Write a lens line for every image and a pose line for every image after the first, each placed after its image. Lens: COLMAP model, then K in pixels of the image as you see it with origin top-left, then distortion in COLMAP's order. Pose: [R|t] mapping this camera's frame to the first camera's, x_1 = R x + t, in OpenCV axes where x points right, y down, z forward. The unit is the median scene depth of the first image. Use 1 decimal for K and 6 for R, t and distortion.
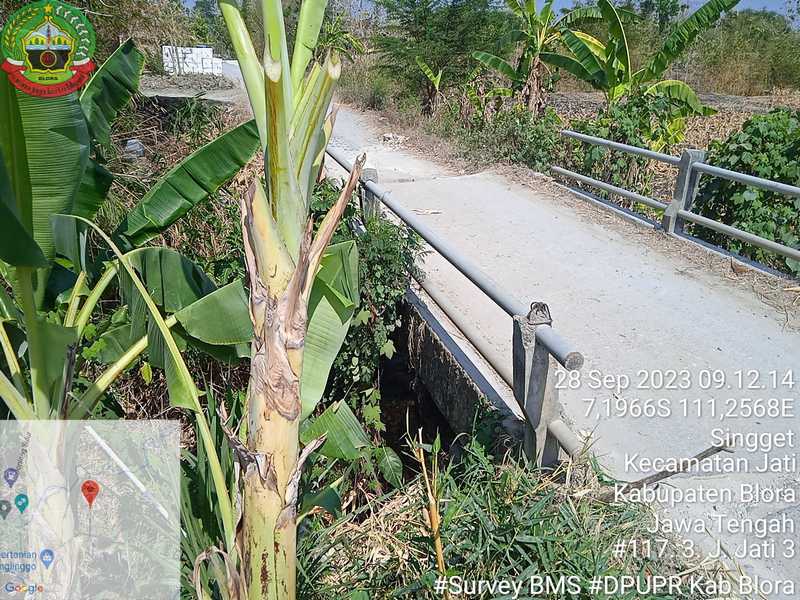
lens RADIAL K [[644.0, 0, 402.7], [0, 644.0, 319.5], [0, 0, 1]] dist [0.052998, -0.062342]
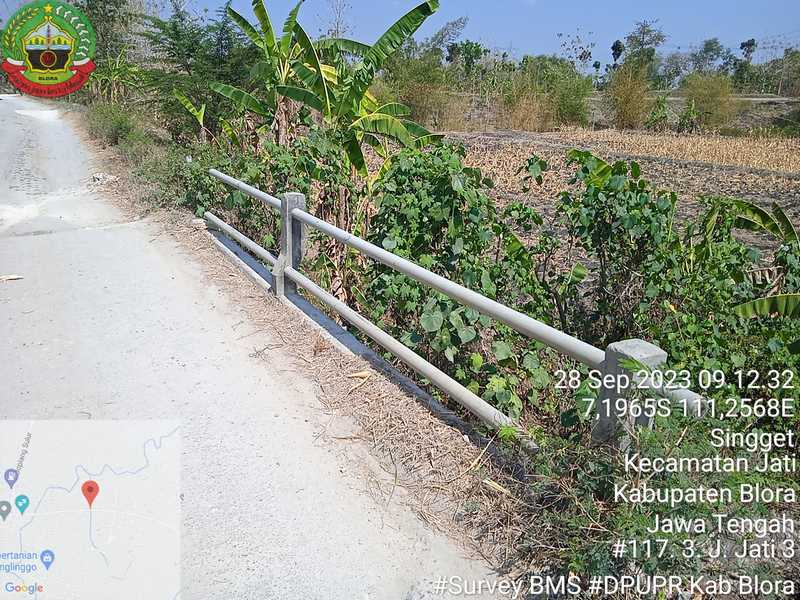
lens RADIAL K [[644.0, 0, 402.7], [0, 644.0, 319.5], [0, 0, 1]] dist [0.052998, -0.062342]
pose [[0.970291, -0.072061, 0.230960, 0.137483], [0.083865, 0.995604, -0.041695, -0.021608], [-0.226940, 0.059825, 0.972070, 0.071756]]
